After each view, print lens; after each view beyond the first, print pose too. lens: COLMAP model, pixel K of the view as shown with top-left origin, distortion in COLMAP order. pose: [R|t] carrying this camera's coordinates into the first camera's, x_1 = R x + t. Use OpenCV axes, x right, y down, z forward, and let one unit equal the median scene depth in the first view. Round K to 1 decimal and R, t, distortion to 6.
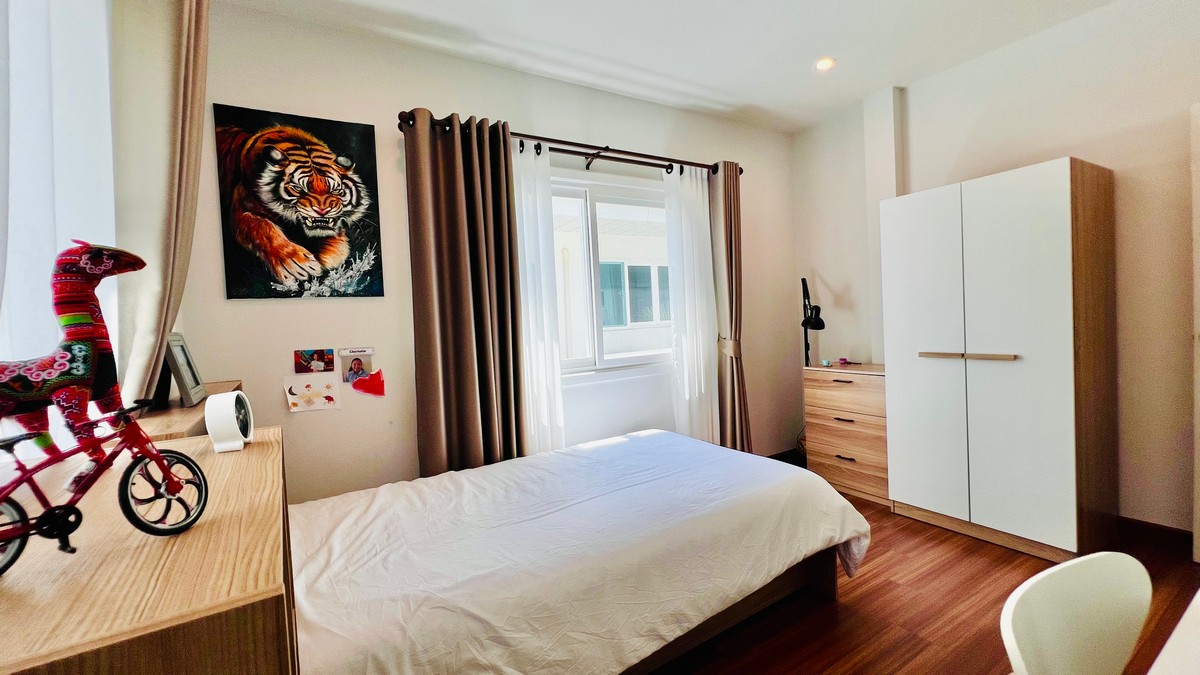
lens RADIAL K [[483.5, 0, 599.6], [0, 483.5, 331.7], [0, 0, 1]] dist [-0.002225, 0.000630]
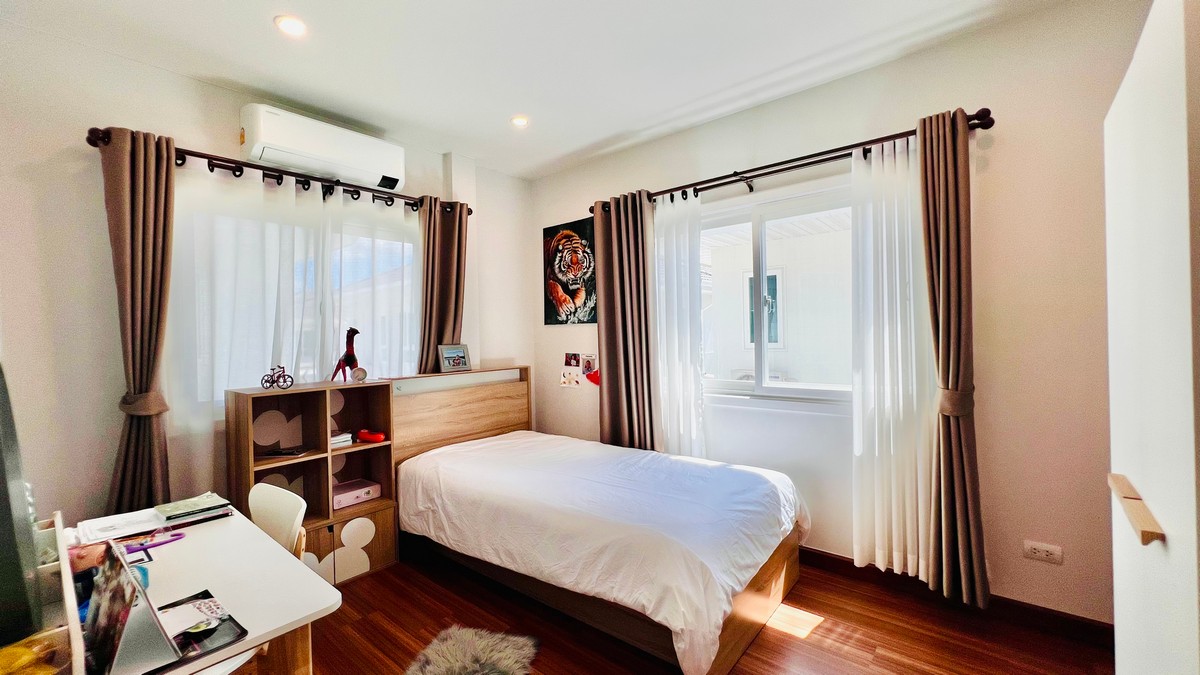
lens RADIAL K [[483.1, 0, 599.3], [0, 483.1, 332.6], [0, 0, 1]] dist [-0.001796, 0.000811]
pose [[0.316440, 0.040976, -0.947727, 1.102754], [-0.022947, 0.999105, 0.035536, -0.102772], [0.948335, 0.010503, 0.317097, 0.530511]]
